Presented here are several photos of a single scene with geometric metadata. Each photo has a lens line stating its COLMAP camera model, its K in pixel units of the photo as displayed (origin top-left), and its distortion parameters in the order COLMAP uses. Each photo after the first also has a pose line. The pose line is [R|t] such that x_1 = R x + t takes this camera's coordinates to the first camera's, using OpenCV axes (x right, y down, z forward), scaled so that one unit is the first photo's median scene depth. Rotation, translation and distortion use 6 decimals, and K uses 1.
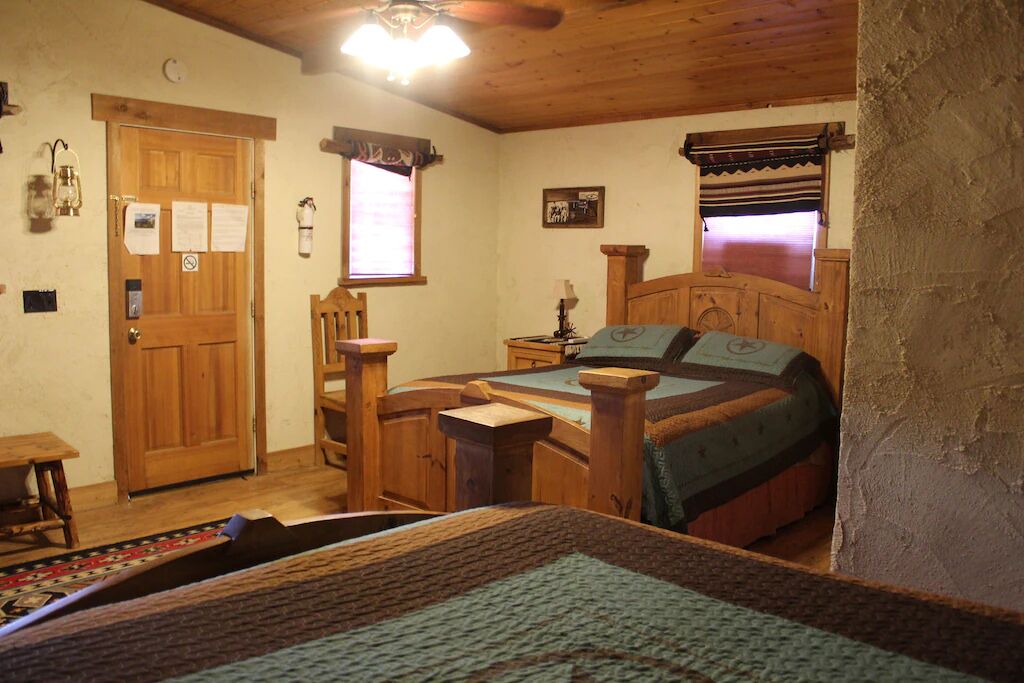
lens RADIAL K [[854.9, 0, 512.0], [0, 854.9, 341.5], [0, 0, 1]] dist [-0.101660, 0.002594]
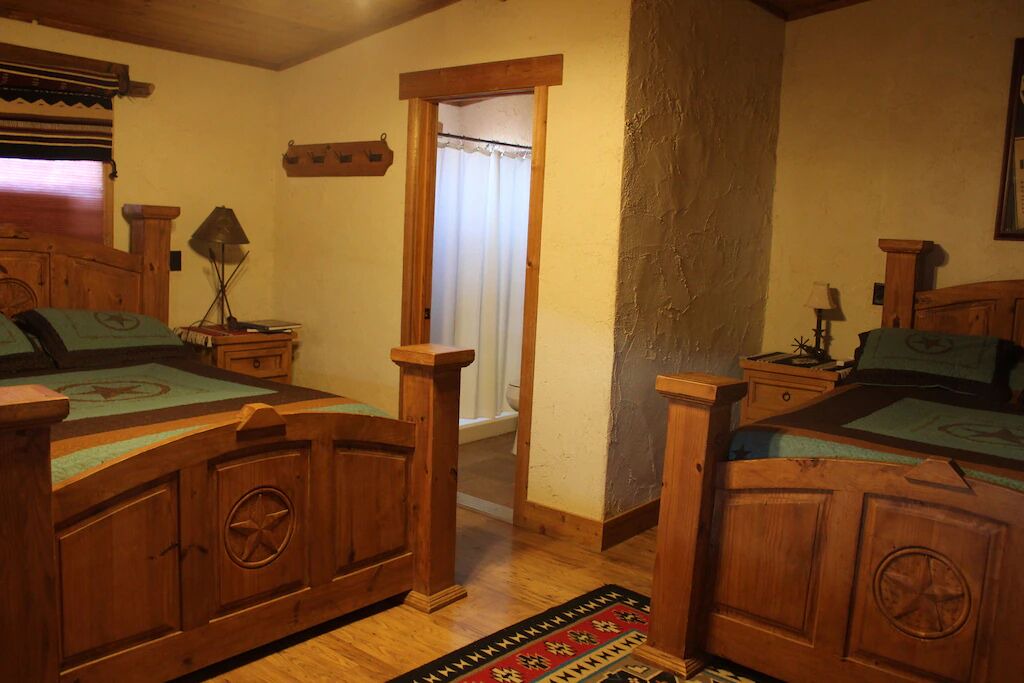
lens RADIAL K [[854.9, 0, 512.0], [0, 854.9, 341.5], [0, 0, 1]] dist [-0.101660, 0.002594]
pose [[-0.062814, -0.141967, 0.987876, -0.691716], [0.051765, 0.988035, 0.145281, -0.089024], [-0.996682, 0.060263, -0.054714, 0.783584]]
